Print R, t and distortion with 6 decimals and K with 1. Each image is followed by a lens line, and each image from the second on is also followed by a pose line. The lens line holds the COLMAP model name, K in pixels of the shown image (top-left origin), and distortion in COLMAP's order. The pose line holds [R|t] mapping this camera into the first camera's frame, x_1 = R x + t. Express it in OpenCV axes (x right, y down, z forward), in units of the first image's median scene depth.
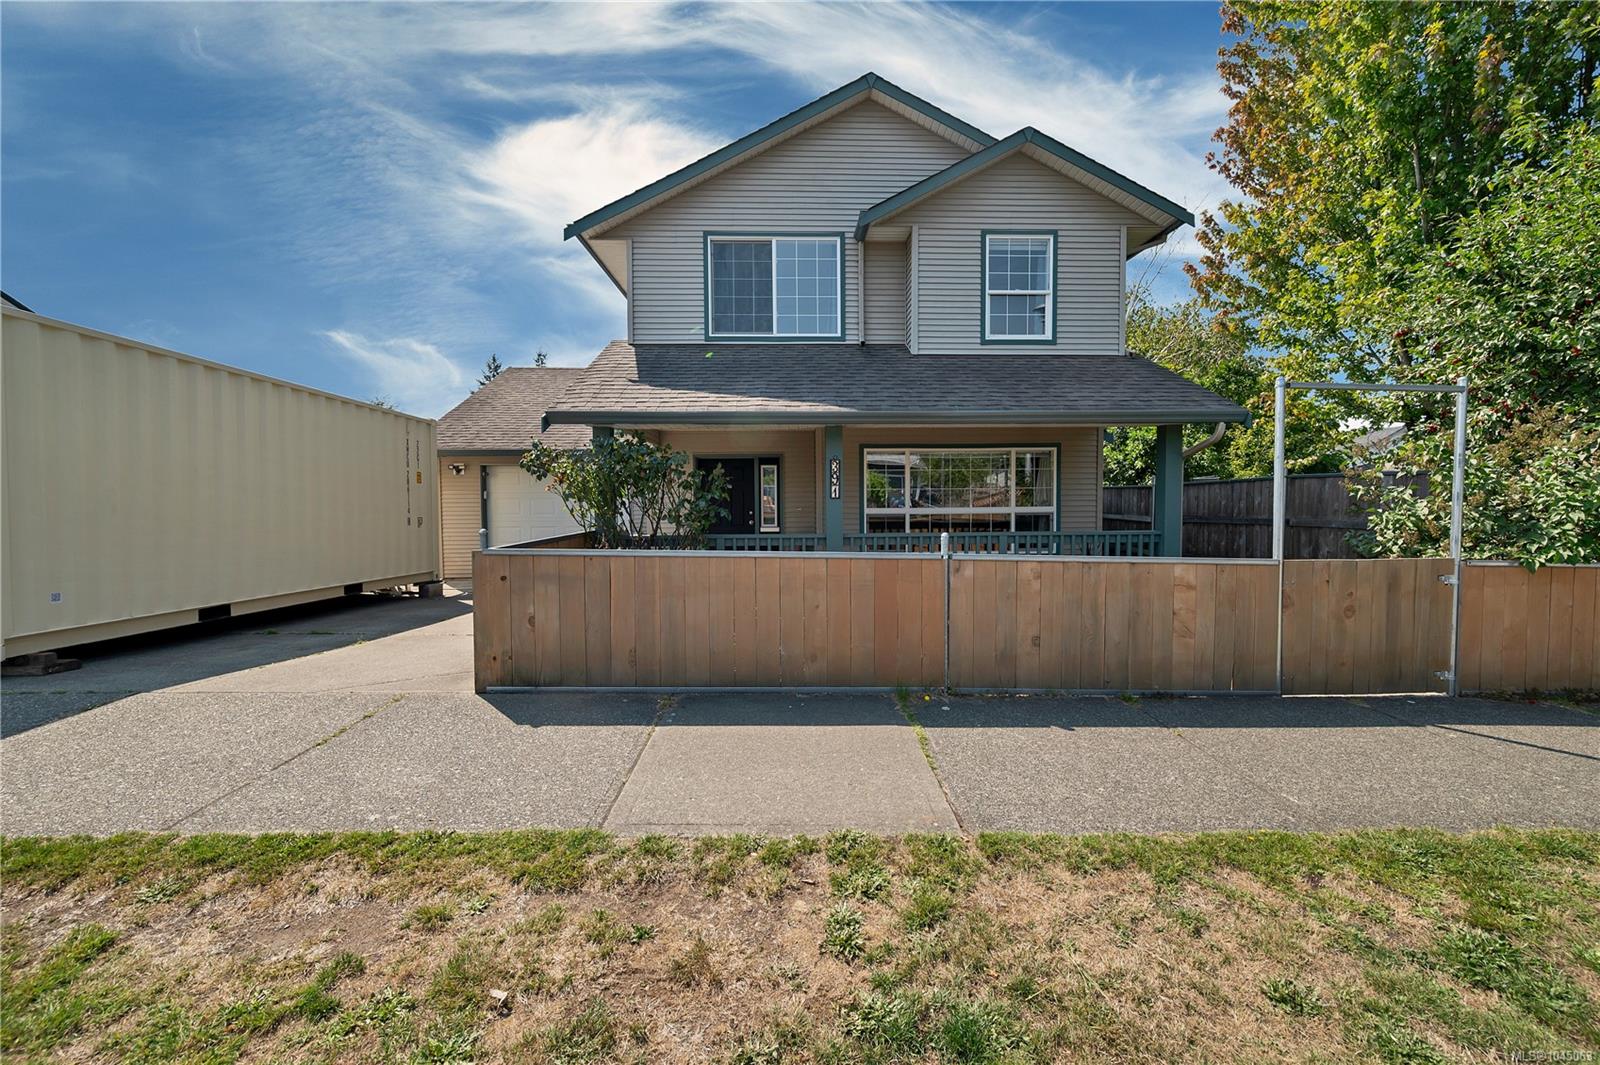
lens RADIAL K [[648.4, 0, 800.0], [0, 648.4, 532.5], [0, 0, 1]] dist [-0.001579, -0.000076]
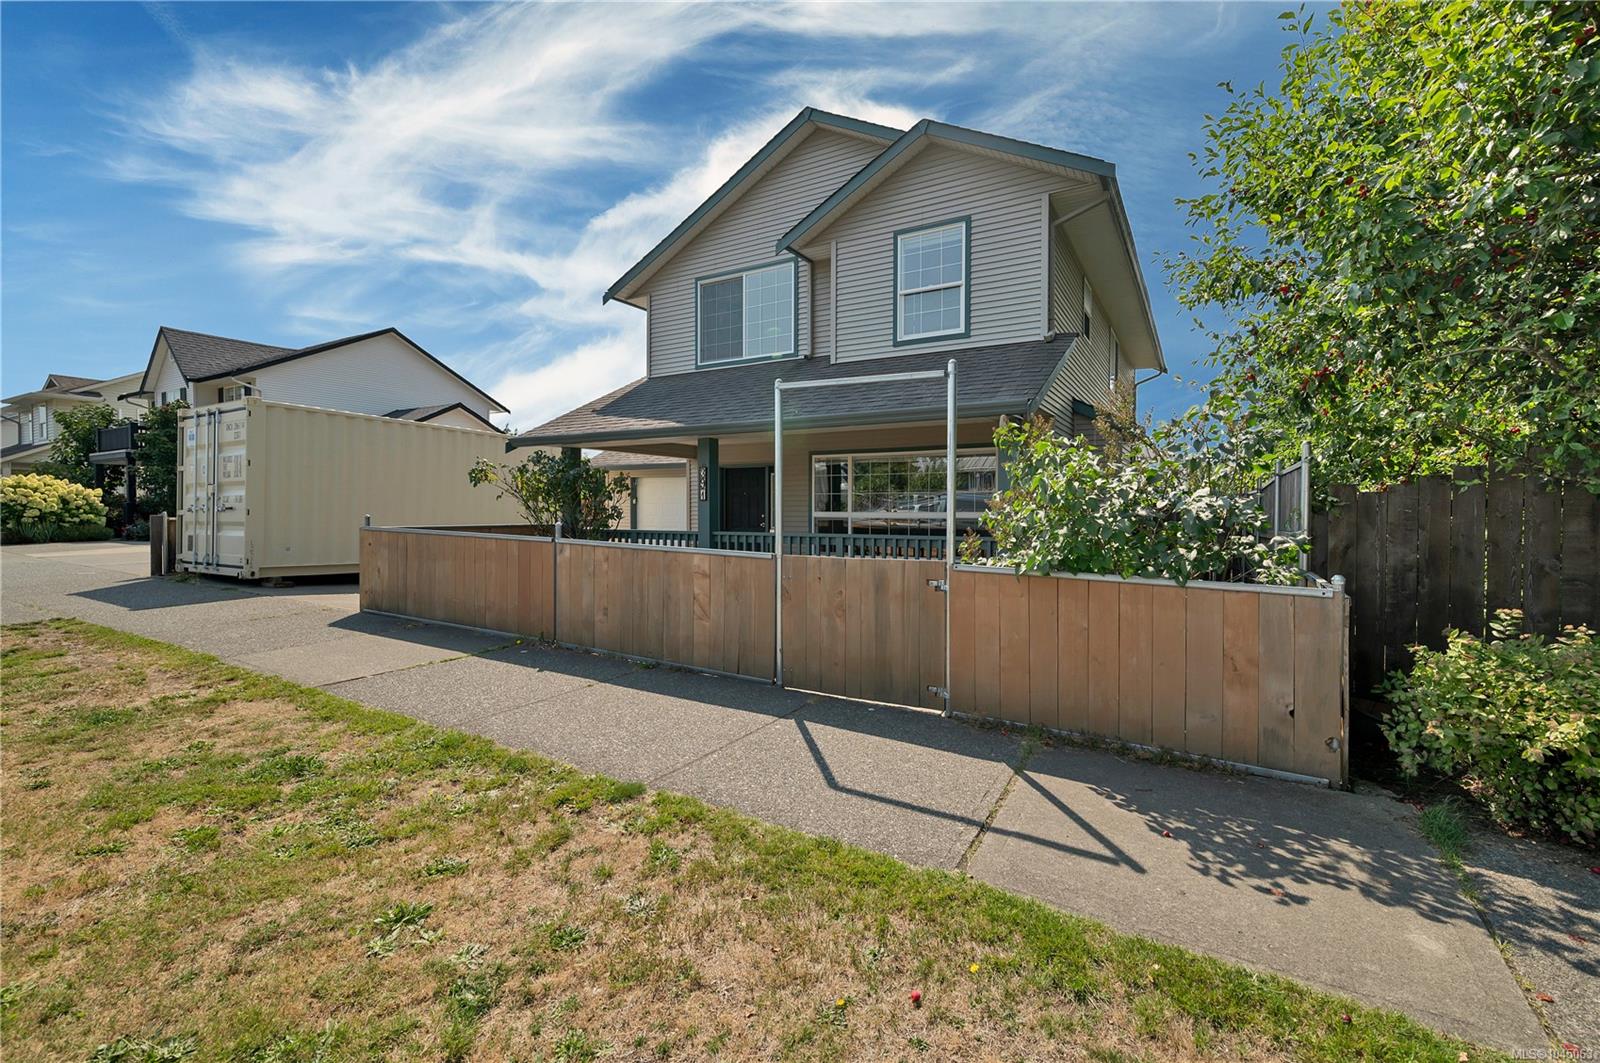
lens RADIAL K [[682.6, 0, 800.0], [0, 682.6, 531.5], [0, 0, 1]] dist [0.001809, 0.000037]
pose [[0.850457, 0.025216, -0.525440, 0.716448], [-0.036850, 0.999252, -0.011689, 0.009385], [0.524753, 0.029303, 0.850750, 0.047529]]
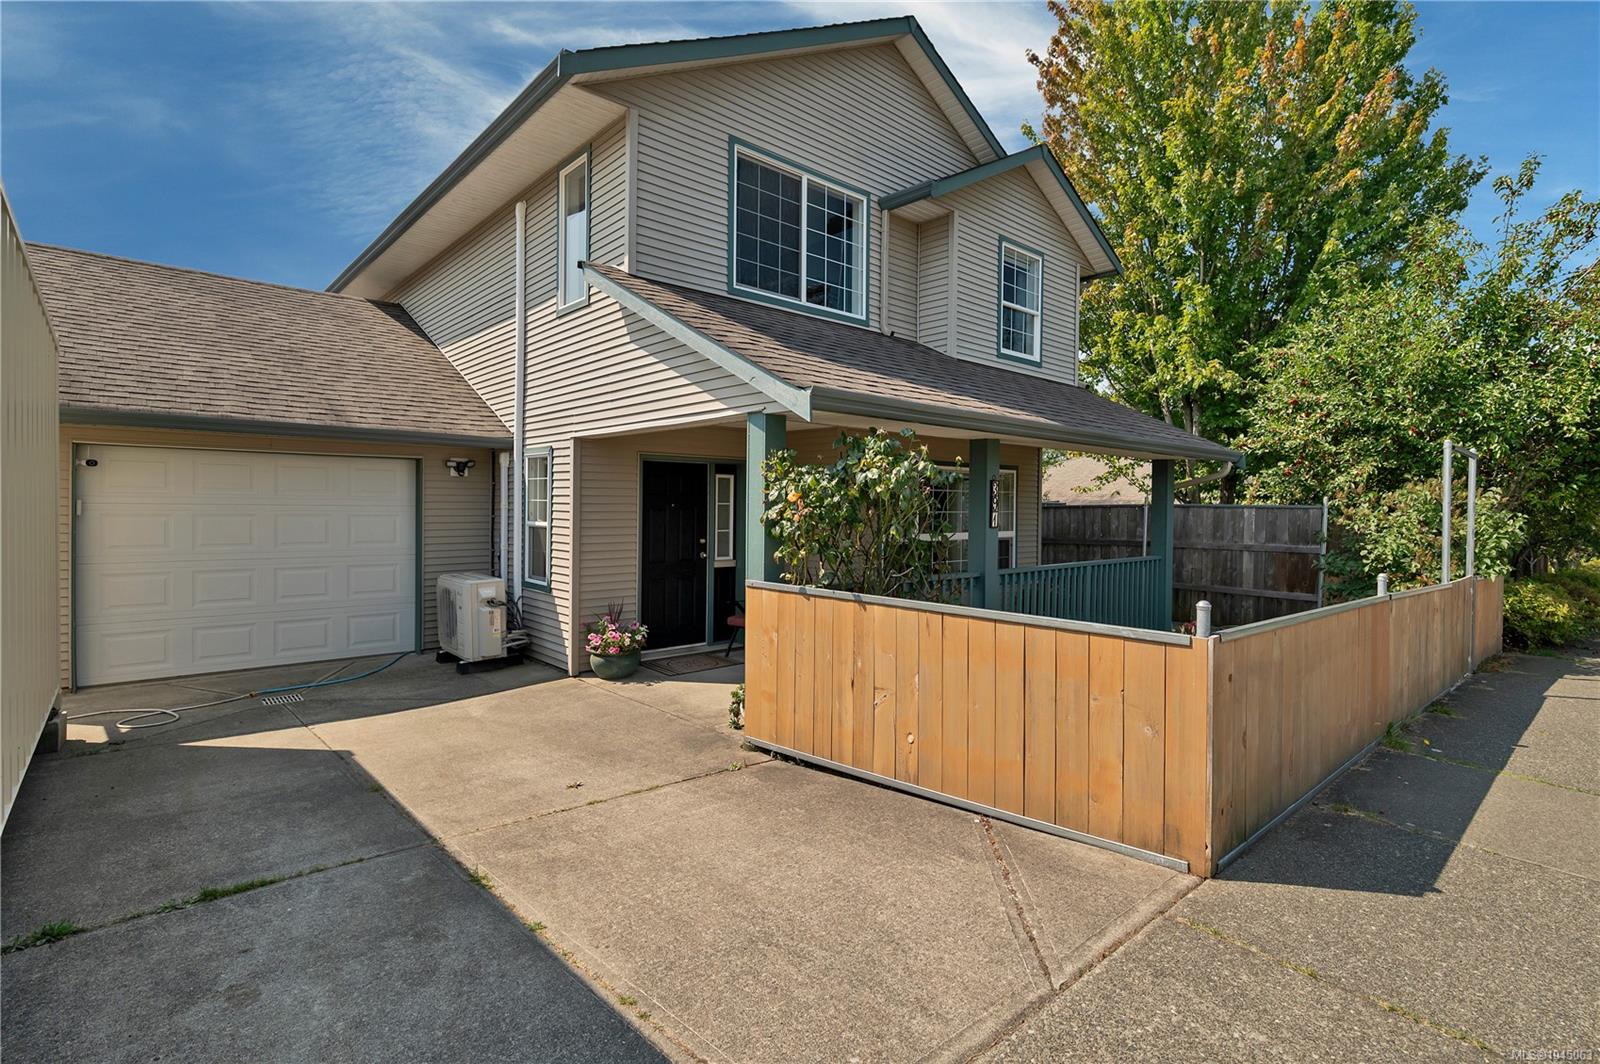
lens RADIAL K [[763.6, 0, 804.3], [0, 763.6, 520.9], [0, 0, 1]] dist [0.000078, -0.000122]
pose [[0.762161, 0.001349, 0.647387, -0.636984], [0.019778, 0.999483, -0.025367, -0.035390], [-0.647086, 0.032138, 0.761739, 0.359864]]
